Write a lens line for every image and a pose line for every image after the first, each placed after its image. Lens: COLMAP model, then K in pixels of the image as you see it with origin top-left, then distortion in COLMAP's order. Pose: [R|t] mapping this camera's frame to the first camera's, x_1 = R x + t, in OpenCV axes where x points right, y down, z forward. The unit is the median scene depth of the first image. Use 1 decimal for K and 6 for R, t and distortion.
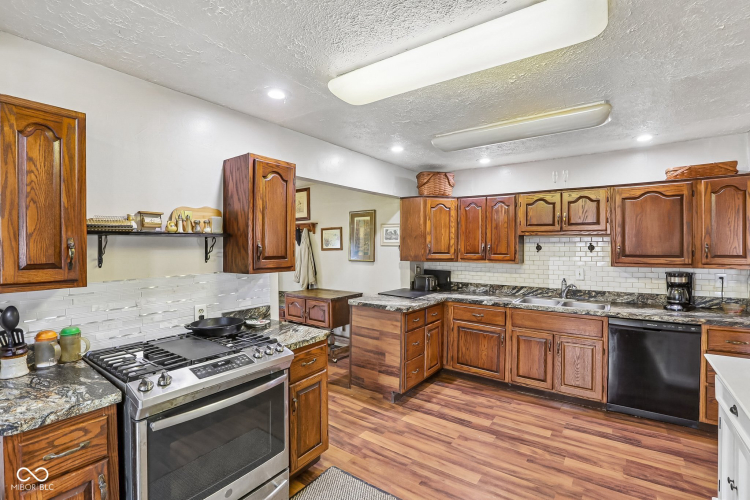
lens RADIAL K [[344.5, 0, 375.5], [0, 344.5, 245.8], [0, 0, 1]] dist [-0.062532, 0.022115]
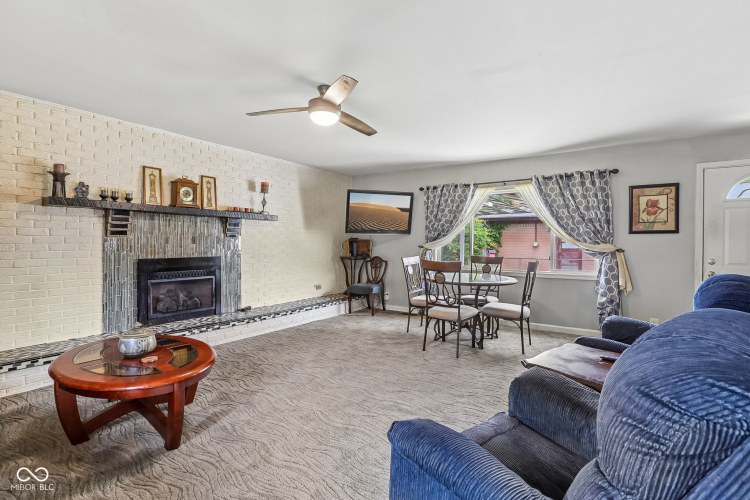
lens RADIAL K [[344.5, 0, 375.5], [0, 344.5, 245.8], [0, 0, 1]] dist [-0.062532, 0.022115]
pose [[0.999917, 0.011785, 0.005291, -1.558419], [-0.011803, 0.999925, 0.003413, 0.093772], [-0.005250, -0.003475, 0.999980, 0.938832]]
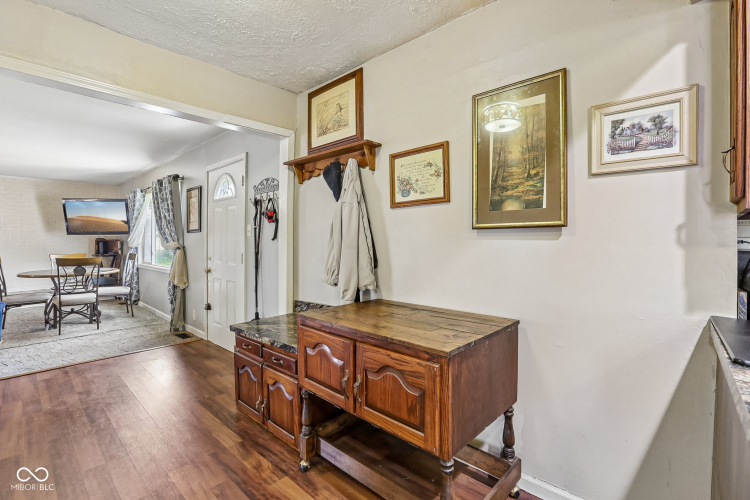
lens RADIAL K [[344.5, 0, 375.5], [0, 344.5, 245.8], [0, 0, 1]] dist [-0.062532, 0.022115]
pose [[0.992927, 0.006159, -0.118566, -0.194890], [-0.005326, 0.999959, 0.007346, 0.085412], [0.118606, -0.006662, 0.992919, 0.909631]]
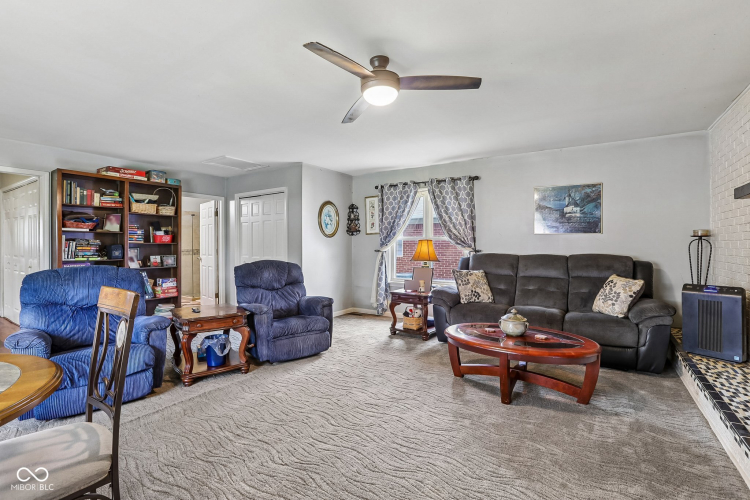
lens RADIAL K [[344.5, 0, 375.5], [0, 344.5, 245.8], [0, 0, 1]] dist [-0.062532, 0.022115]
pose [[-0.998984, 0.004369, -0.044863, -1.615234], [0.003958, 0.999949, 0.009245, 0.085730], [0.044901, 0.009058, -0.998950, 2.040877]]
